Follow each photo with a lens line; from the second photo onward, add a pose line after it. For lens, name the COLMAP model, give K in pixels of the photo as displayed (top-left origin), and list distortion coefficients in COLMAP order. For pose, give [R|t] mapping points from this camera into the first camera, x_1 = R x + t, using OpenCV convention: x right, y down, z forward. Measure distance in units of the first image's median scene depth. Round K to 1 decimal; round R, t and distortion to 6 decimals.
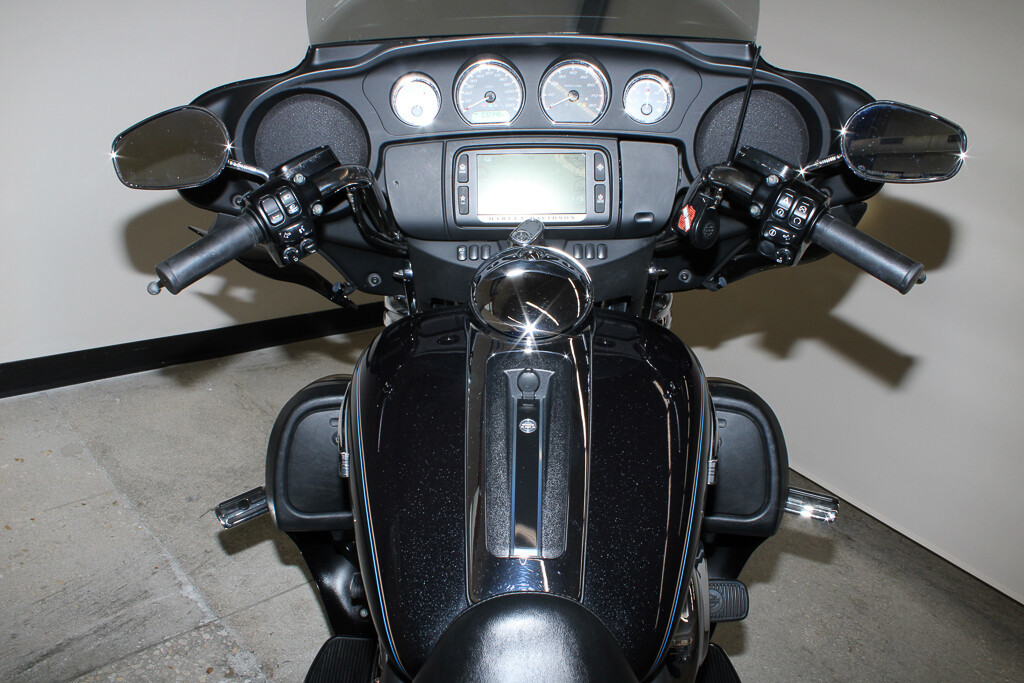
lens RADIAL K [[840.0, 0, 504.1], [0, 840.0, 343.6], [0, 0, 1]] dist [-0.138515, 0.111510]
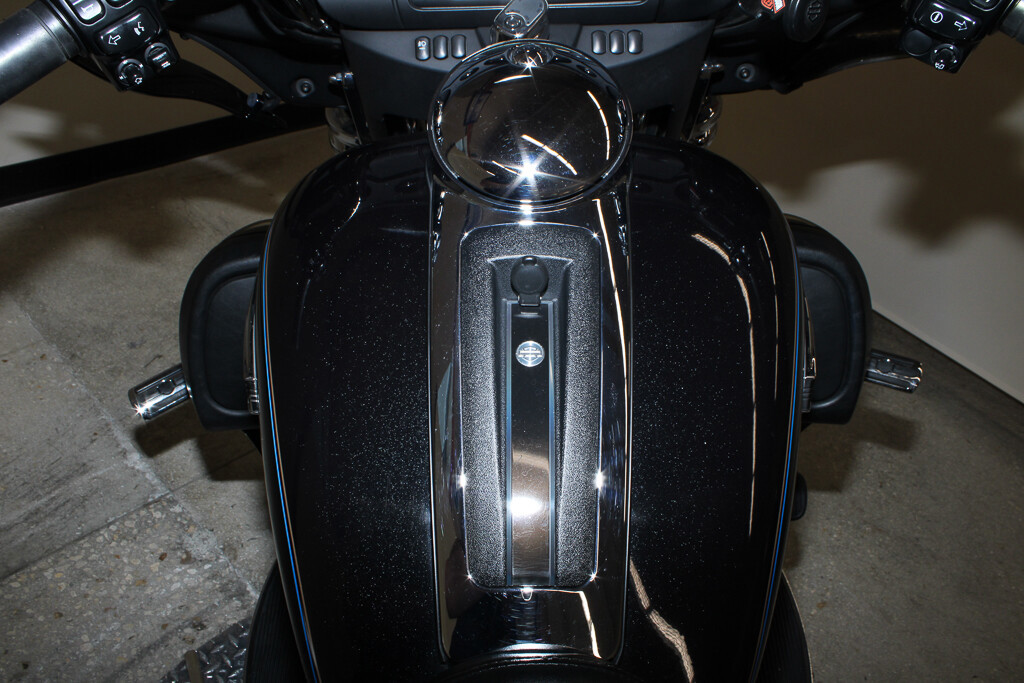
lens RADIAL K [[840.0, 0, 505.0], [0, 840.0, 351.7], [0, 0, 1]] dist [-0.138515, 0.111510]
pose [[0.999679, -0.024801, 0.005129, 0.003658], [0.022459, 0.961761, 0.272967, -0.038287], [-0.011703, -0.272764, 0.962010, 0.217318]]
